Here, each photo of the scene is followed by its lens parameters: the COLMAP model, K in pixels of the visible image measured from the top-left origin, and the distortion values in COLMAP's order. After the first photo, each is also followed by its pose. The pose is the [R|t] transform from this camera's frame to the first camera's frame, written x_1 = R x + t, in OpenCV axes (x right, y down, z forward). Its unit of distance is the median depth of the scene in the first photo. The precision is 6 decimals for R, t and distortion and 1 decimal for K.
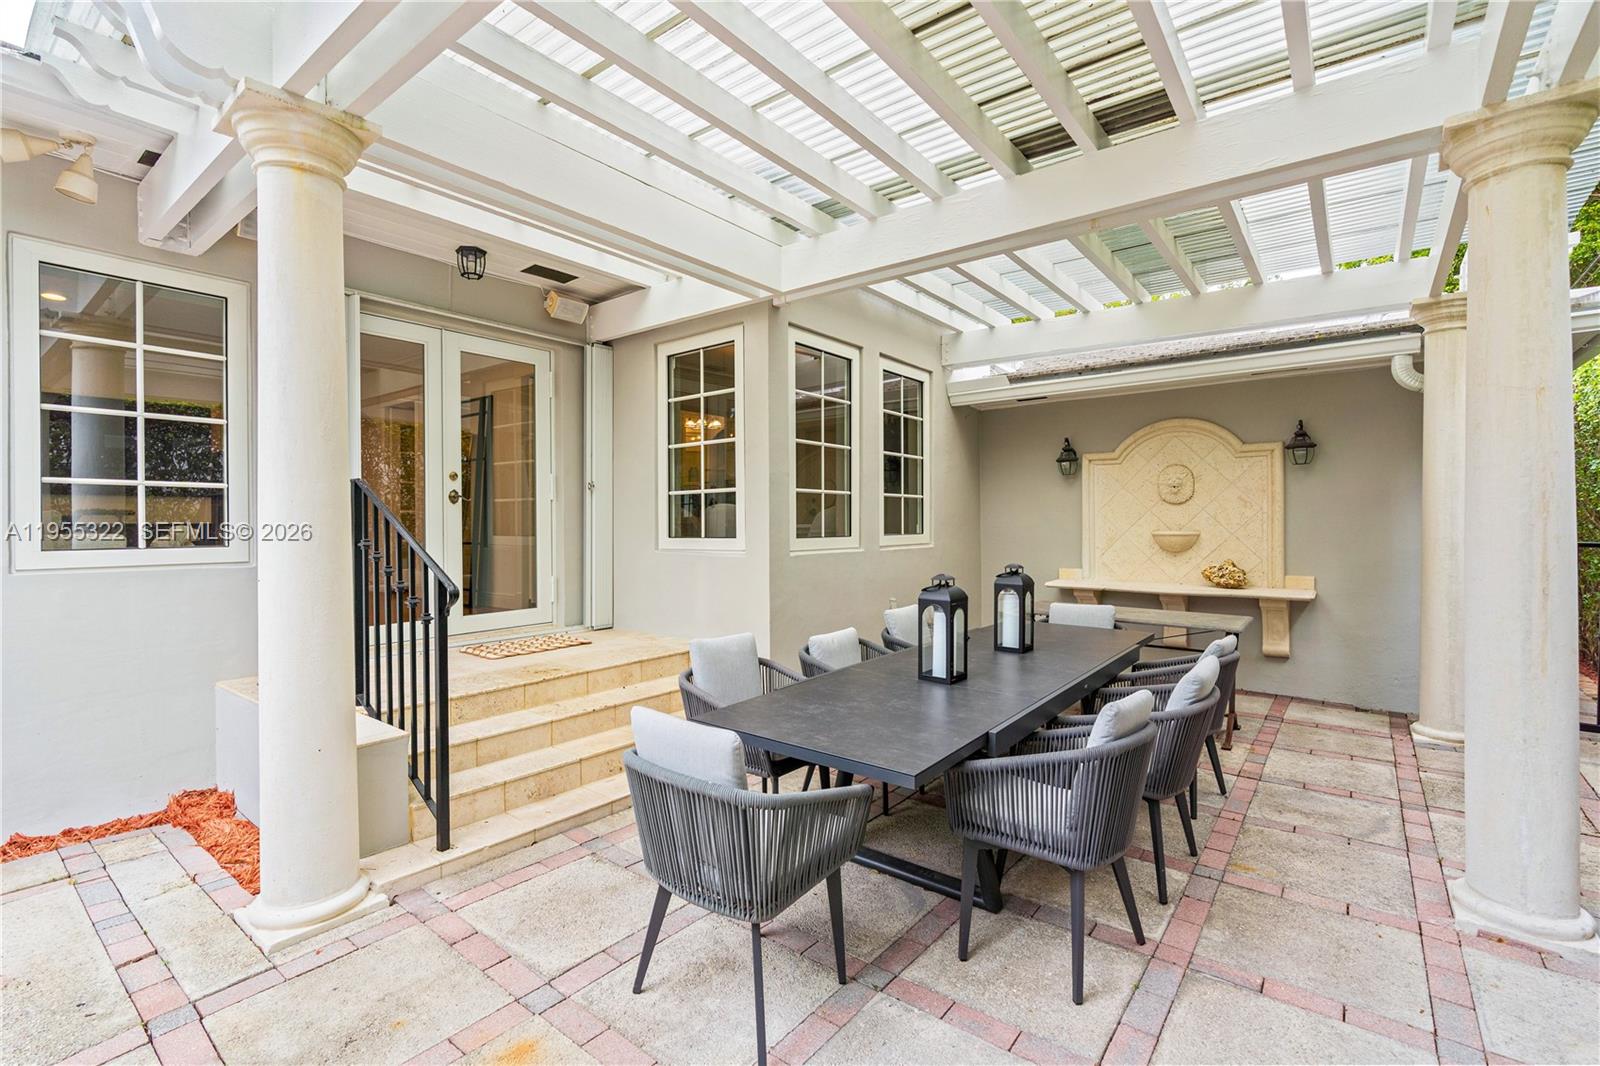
lens RADIAL K [[726.1, 0, 803.6], [0, 726.1, 532.4], [0, 0, 1]] dist [-0.005510, 0.001724]
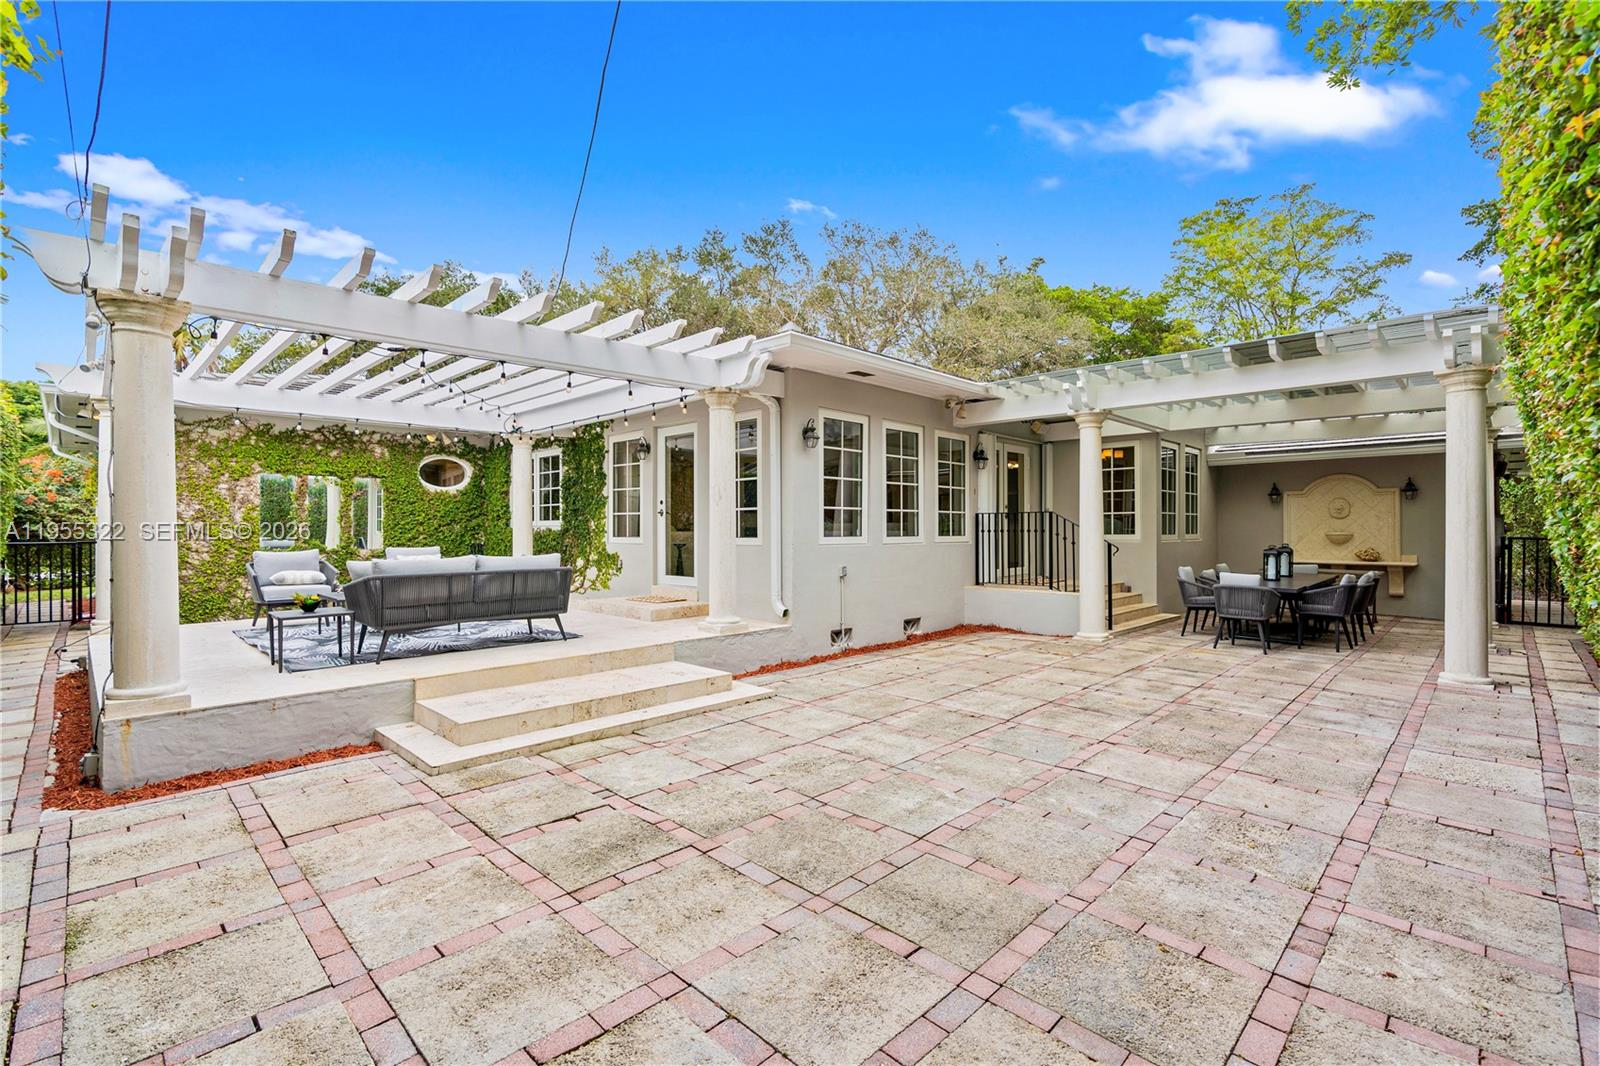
lens RADIAL K [[726.1, 0, 795.4], [0, 726.1, 531.9], [0, 0, 1]] dist [-0.005510, 0.001724]
pose [[0.992813, 0.002453, -0.119654, -0.736370], [-0.003433, 0.999962, -0.007978, 0.017461], [0.119630, 0.008332, 0.992784, -1.153058]]
